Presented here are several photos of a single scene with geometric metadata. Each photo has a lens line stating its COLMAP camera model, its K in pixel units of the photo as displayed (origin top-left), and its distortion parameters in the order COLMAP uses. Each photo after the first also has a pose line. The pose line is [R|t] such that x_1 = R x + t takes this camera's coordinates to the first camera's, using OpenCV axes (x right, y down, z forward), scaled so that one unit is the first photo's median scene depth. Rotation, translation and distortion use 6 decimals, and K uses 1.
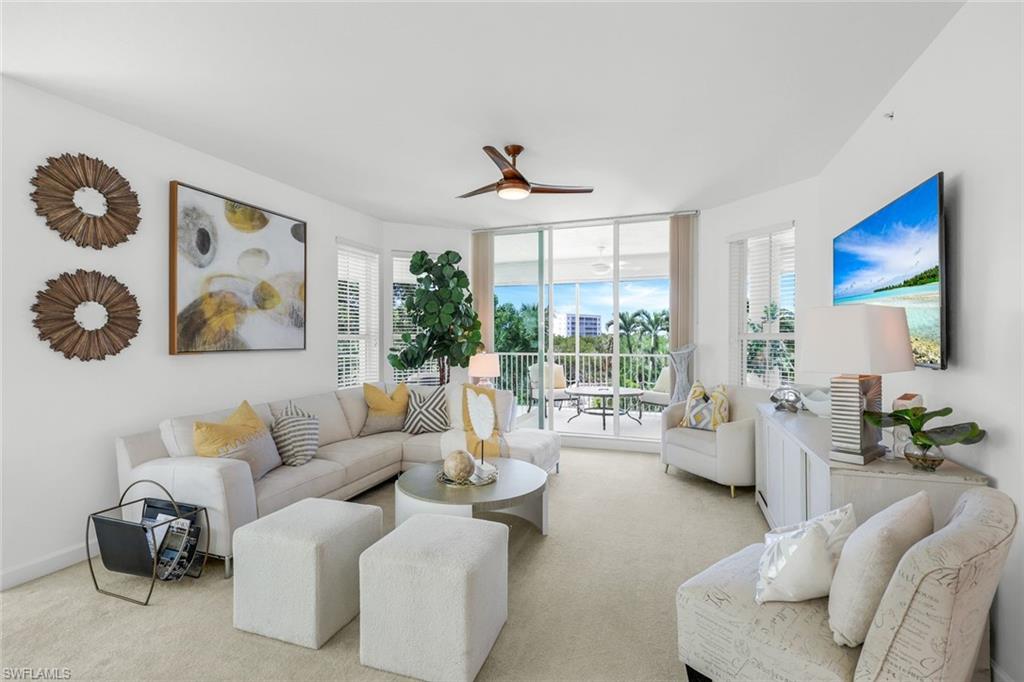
lens RADIAL K [[442.0, 0, 516.2], [0, 442.0, 338.5], [0, 0, 1]] dist [0.000983, -0.000061]
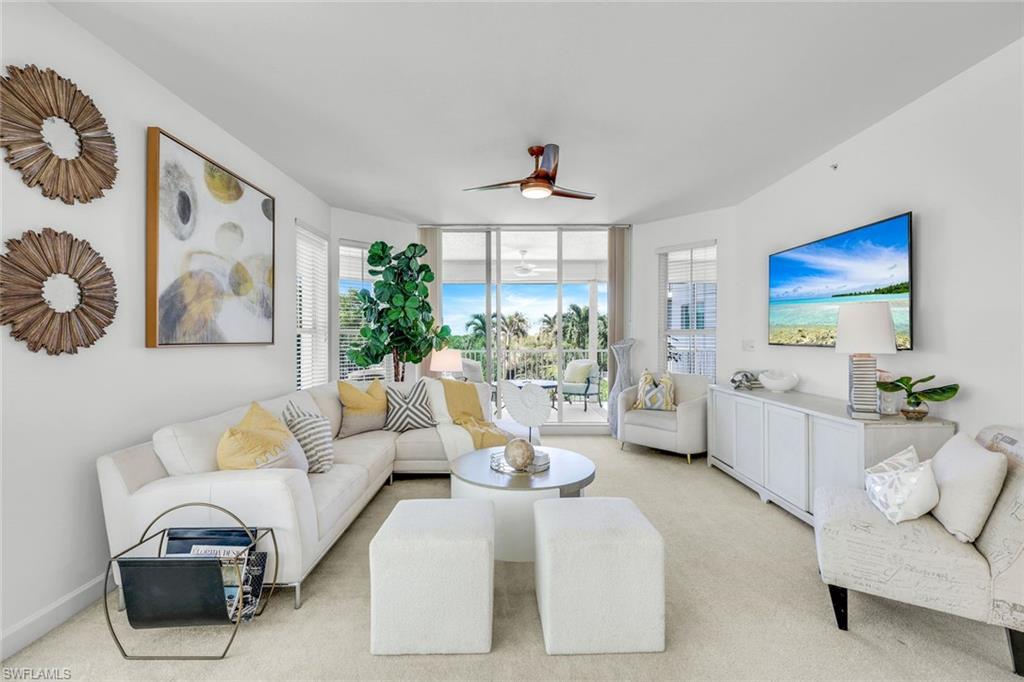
lens RADIAL K [[420.5, 0, 506.8], [0, 420.5, 340.1], [0, 0, 1]] dist [-0.000398, 0.000098]
pose [[0.945233, -0.000082, 0.326396, -0.400369], [-0.000898, 0.999996, 0.002852, 0.019318], [-0.326395, -0.002989, 0.945229, 0.081187]]
